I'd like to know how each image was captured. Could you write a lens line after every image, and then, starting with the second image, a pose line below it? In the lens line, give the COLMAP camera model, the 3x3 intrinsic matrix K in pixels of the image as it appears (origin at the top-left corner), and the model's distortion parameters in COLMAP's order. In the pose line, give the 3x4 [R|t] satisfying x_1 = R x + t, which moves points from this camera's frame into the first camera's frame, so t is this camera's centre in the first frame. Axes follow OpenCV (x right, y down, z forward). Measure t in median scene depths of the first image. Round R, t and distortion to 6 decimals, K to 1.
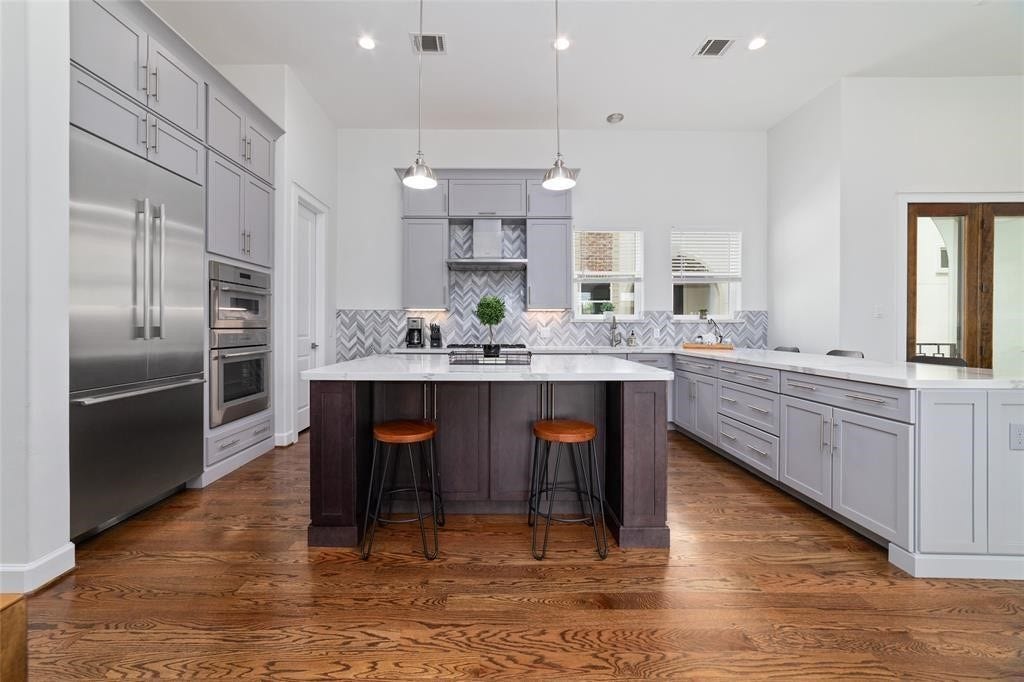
lens RADIAL K [[398.9, 0, 507.5], [0, 398.9, 328.1], [0, 0, 1]] dist [-0.002610, -0.000440]
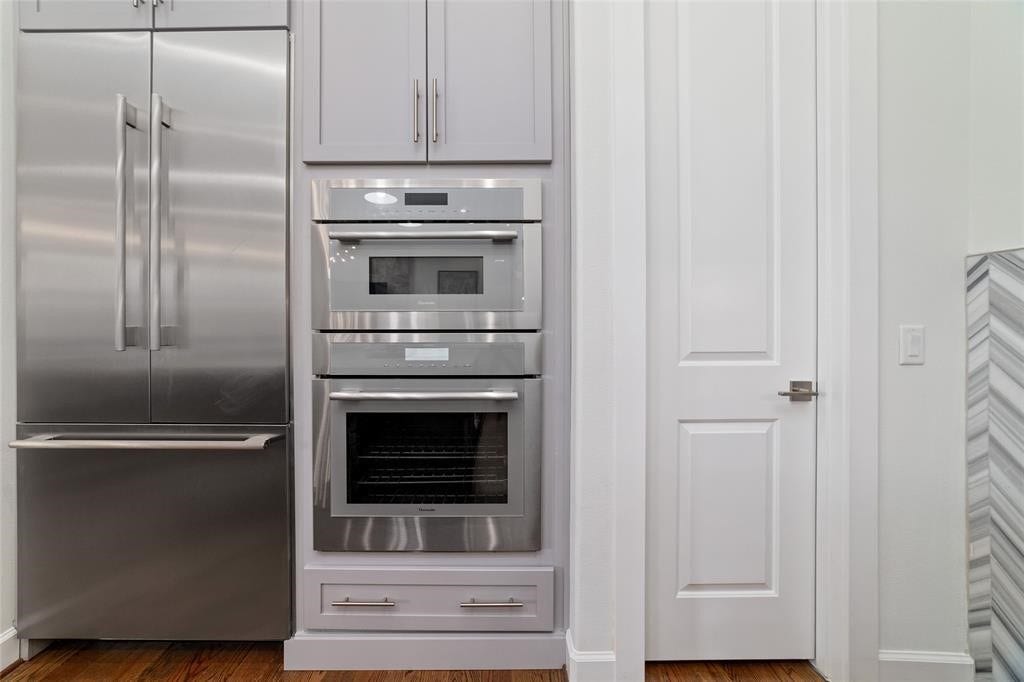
lens RADIAL K [[398.9, 0, 507.5], [0, 398.9, 328.1], [0, 0, 1]] dist [-0.002610, -0.000440]
pose [[-0.030348, -0.001531, -0.999538, -0.170871], [-0.000202, 0.999999, -0.001525, -0.000832], [0.999539, 0.000156, -0.030349, 0.710151]]
